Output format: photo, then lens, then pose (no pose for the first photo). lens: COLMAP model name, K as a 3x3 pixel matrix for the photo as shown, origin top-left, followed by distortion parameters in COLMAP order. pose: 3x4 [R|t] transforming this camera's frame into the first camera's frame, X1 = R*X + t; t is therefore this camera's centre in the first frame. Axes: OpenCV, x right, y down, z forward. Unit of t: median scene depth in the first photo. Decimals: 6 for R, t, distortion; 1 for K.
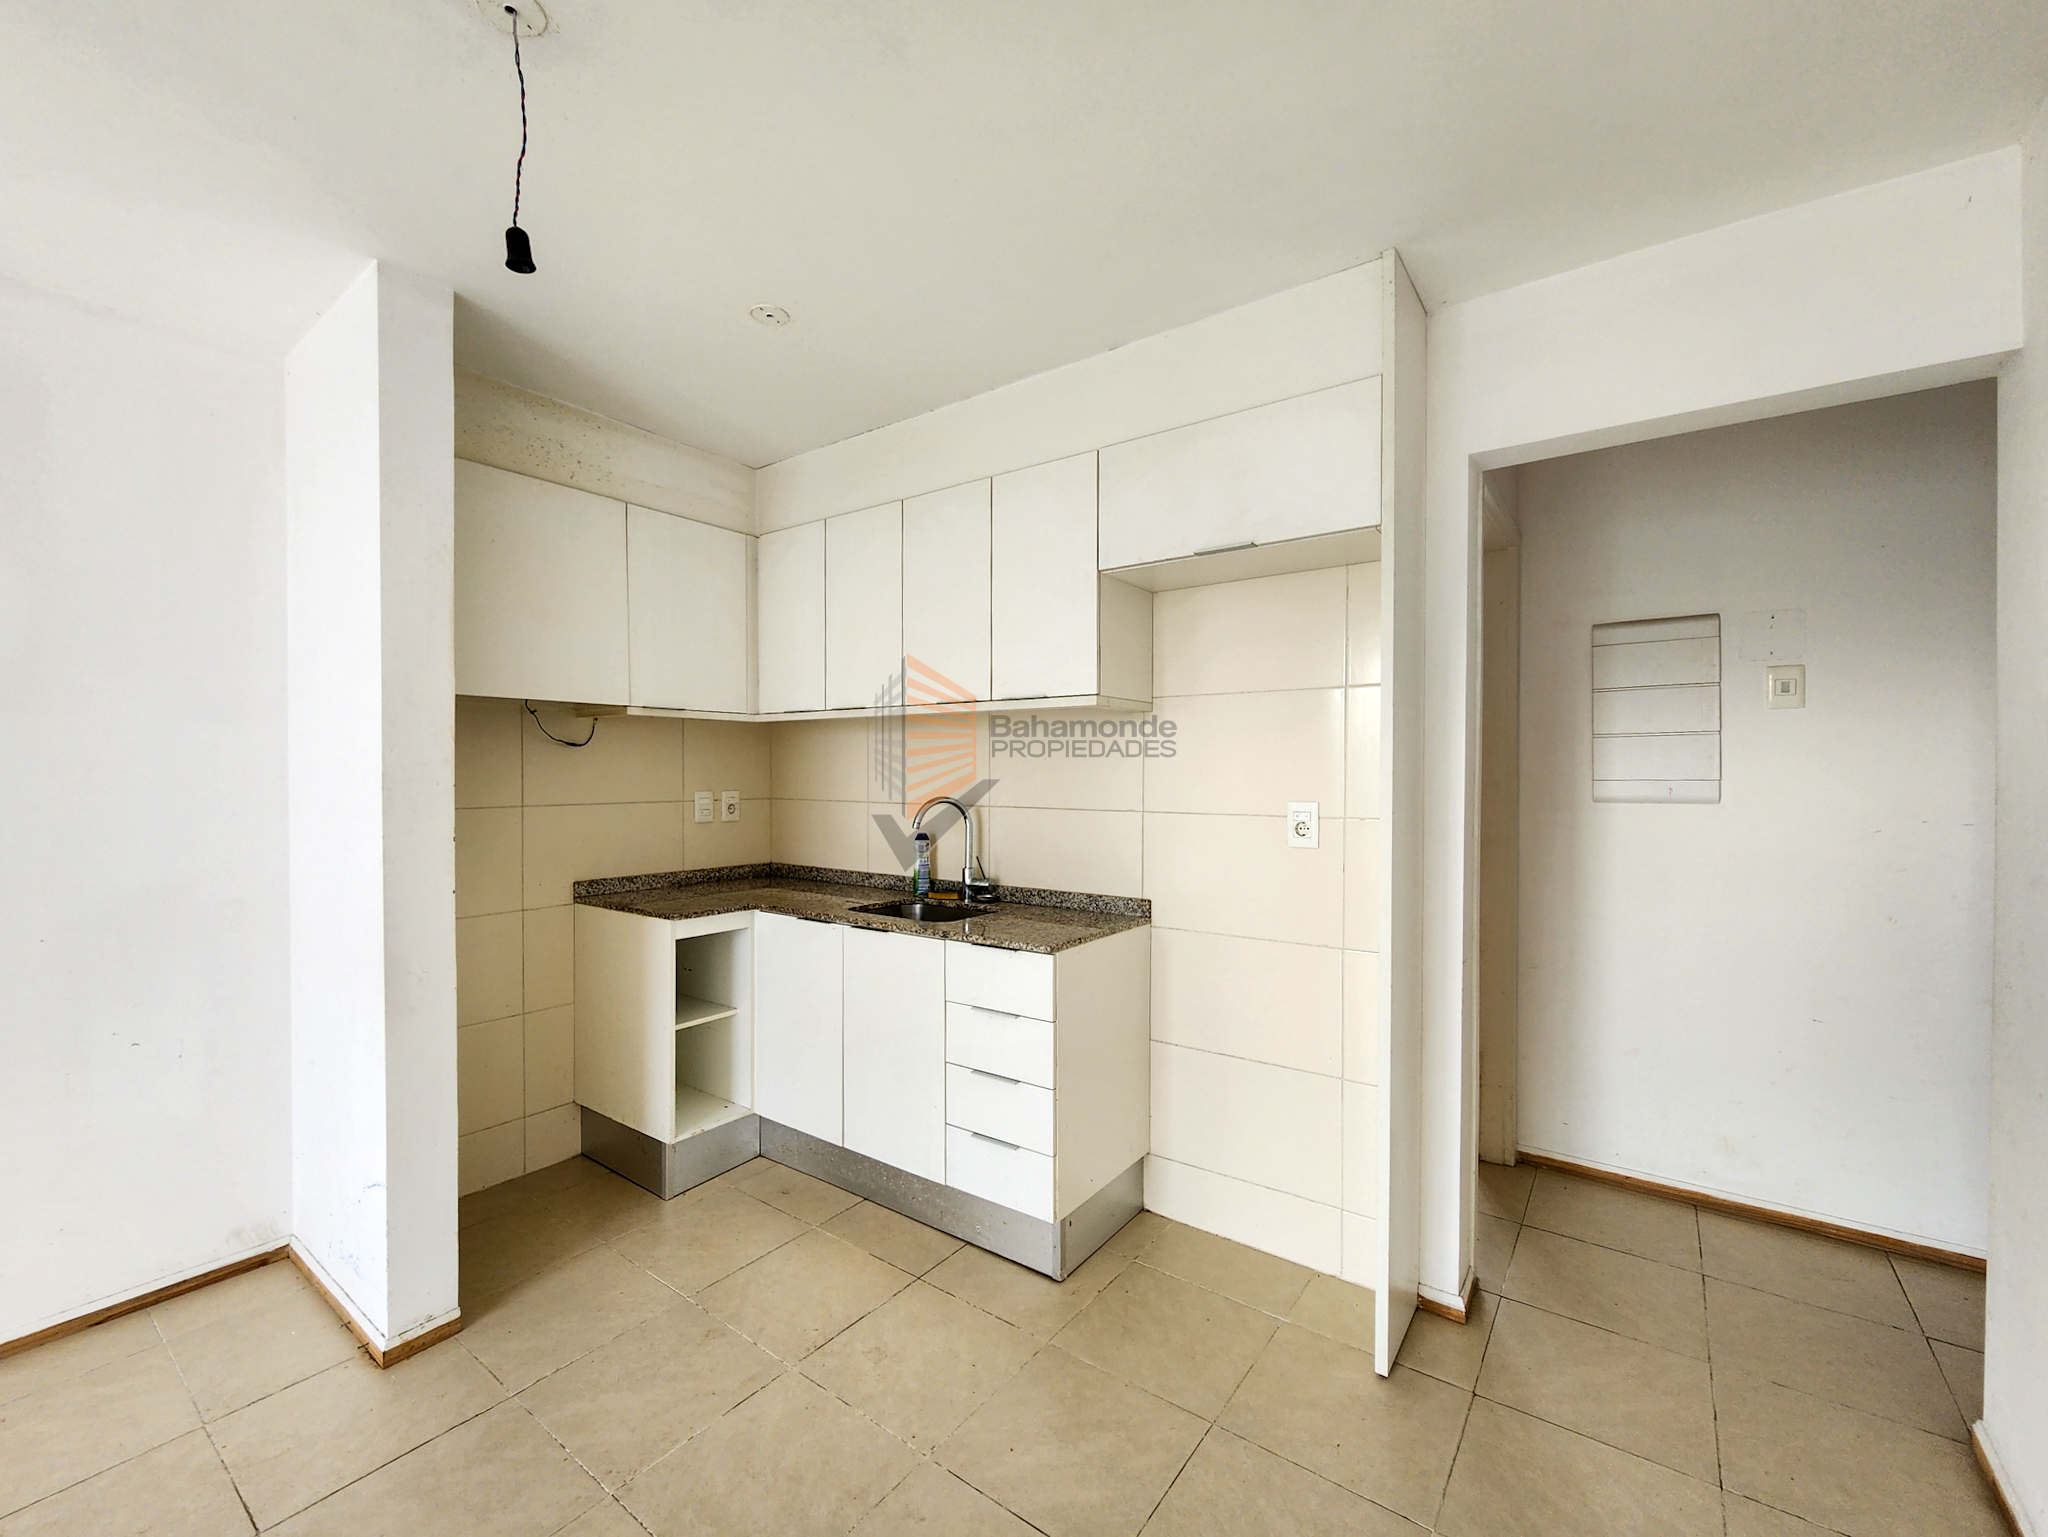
lens RADIAL K [[849.3, 0, 1005.8], [0, 849.3, 775.7], [0, 0, 1]] dist [-0.004815, -0.000334]
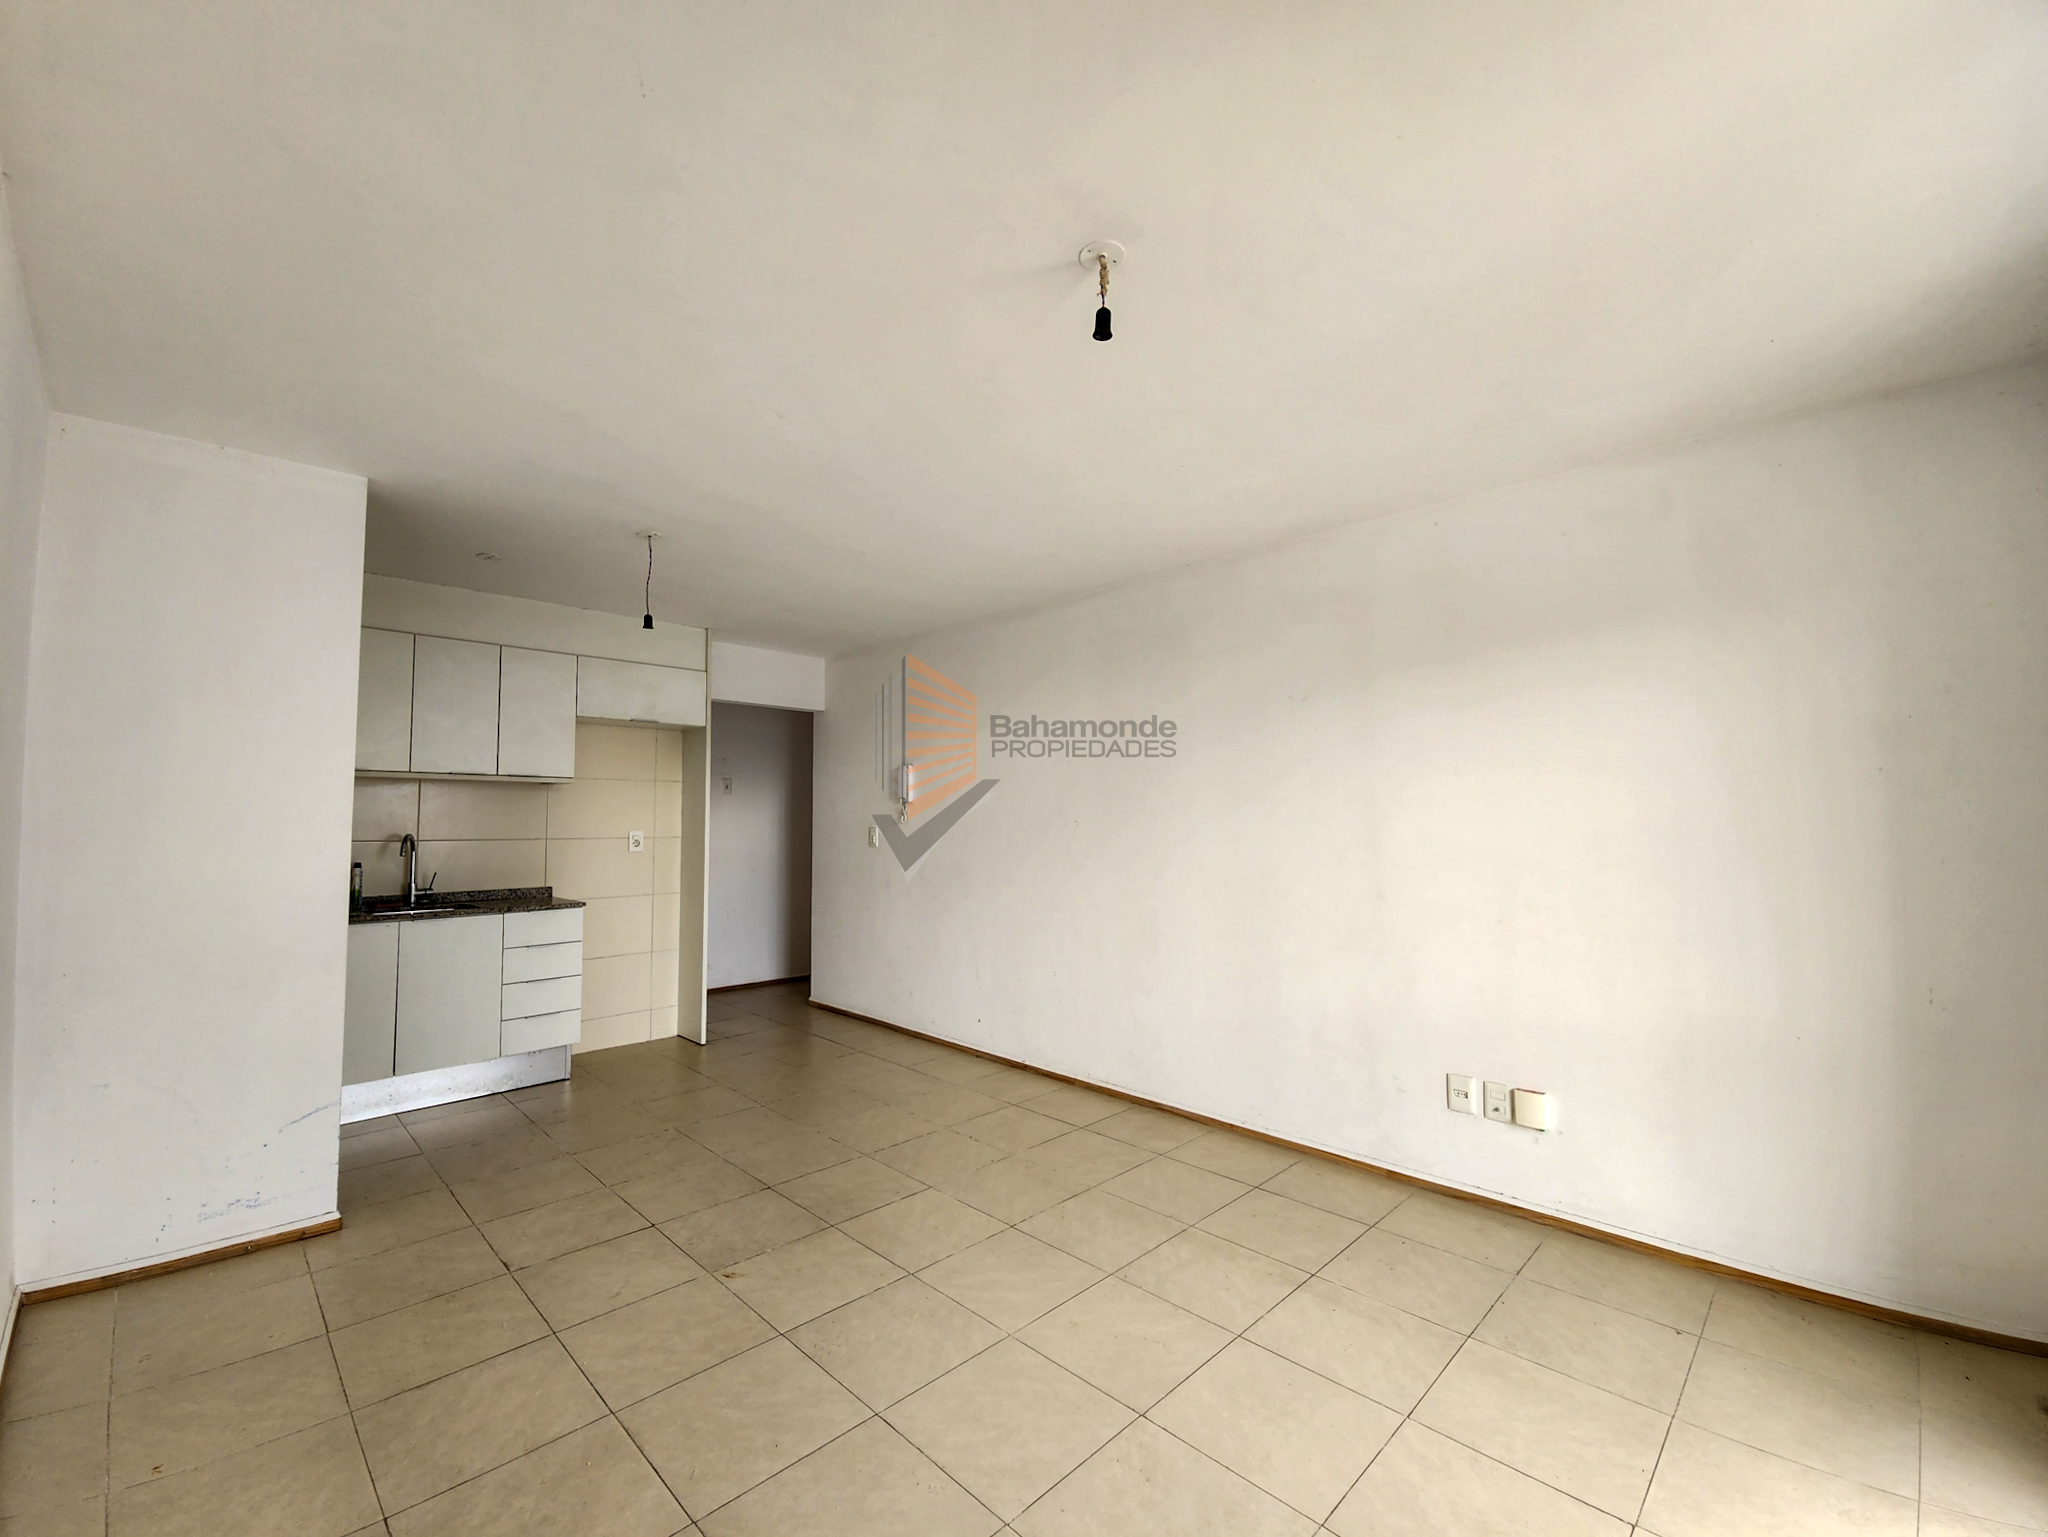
lens RADIAL K [[849.3, 0, 1005.8], [0, 849.3, 775.7], [0, 0, 1]] dist [-0.004815, -0.000334]
pose [[0.136331, 0.052444, 0.989274, -1.590399], [0.011767, 0.998442, -0.054552, 0.017329], [-0.990593, 0.019078, 0.135502, -0.243135]]
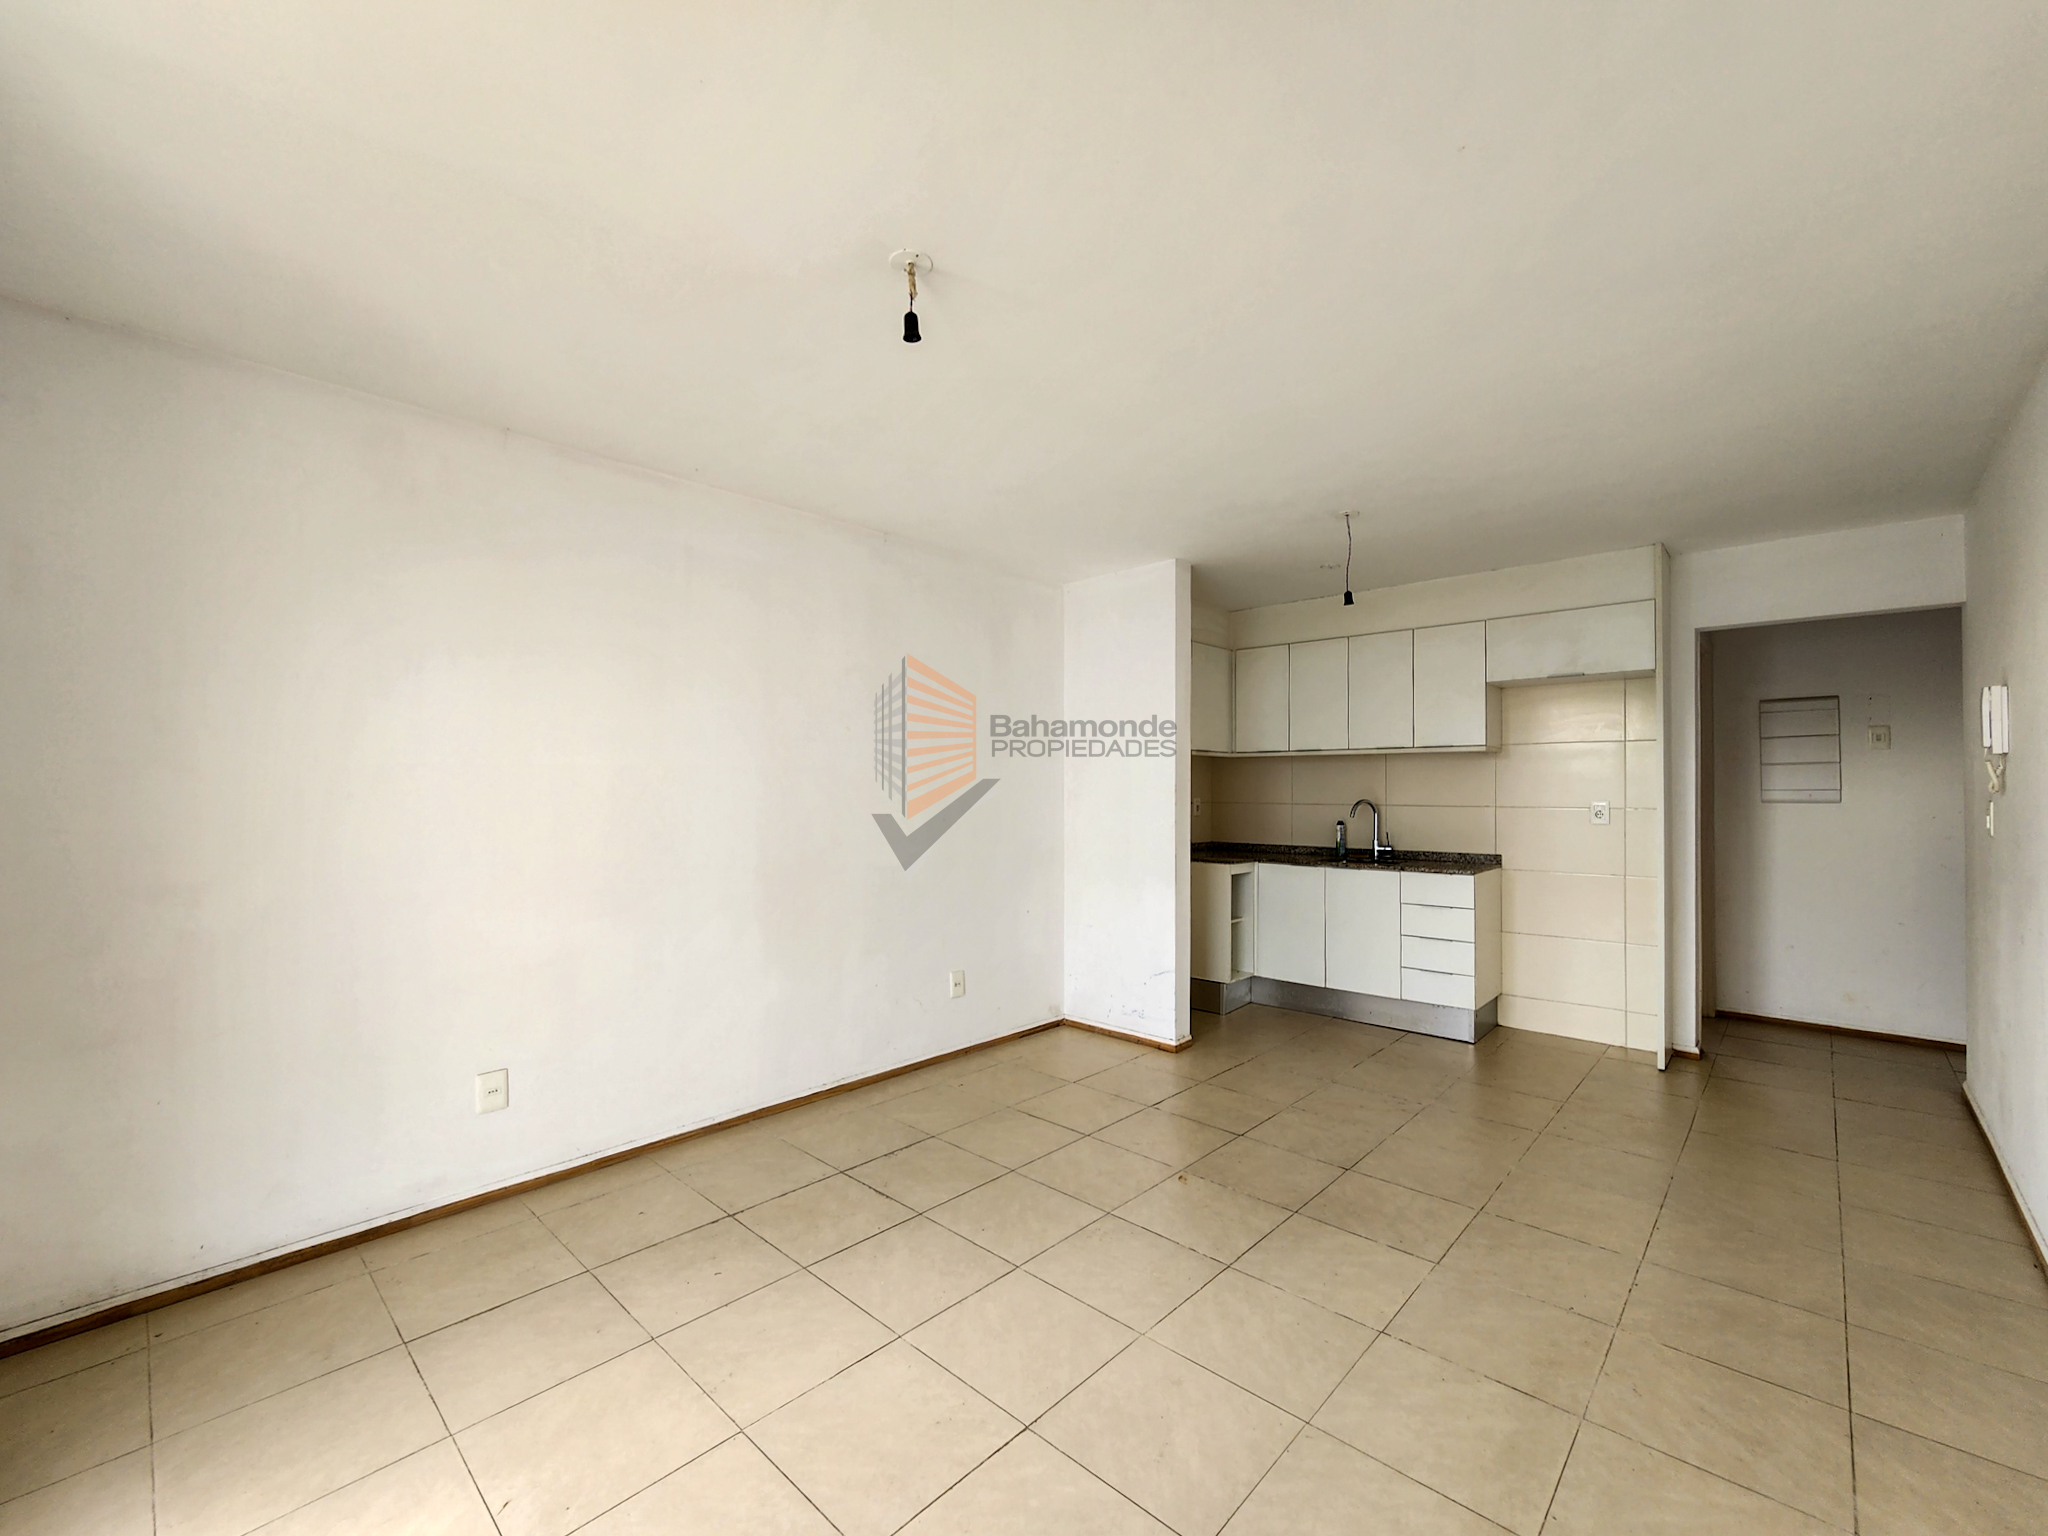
lens RADIAL K [[849.3, 0, 1005.8], [0, 849.3, 775.2], [0, 0, 1]] dist [-0.004815, -0.000334]
pose [[0.993542, -0.001261, -0.113460, -0.713200], [-0.001316, 0.999743, -0.022635, 0.017638], [0.113459, 0.022638, 0.993285, -0.986179]]
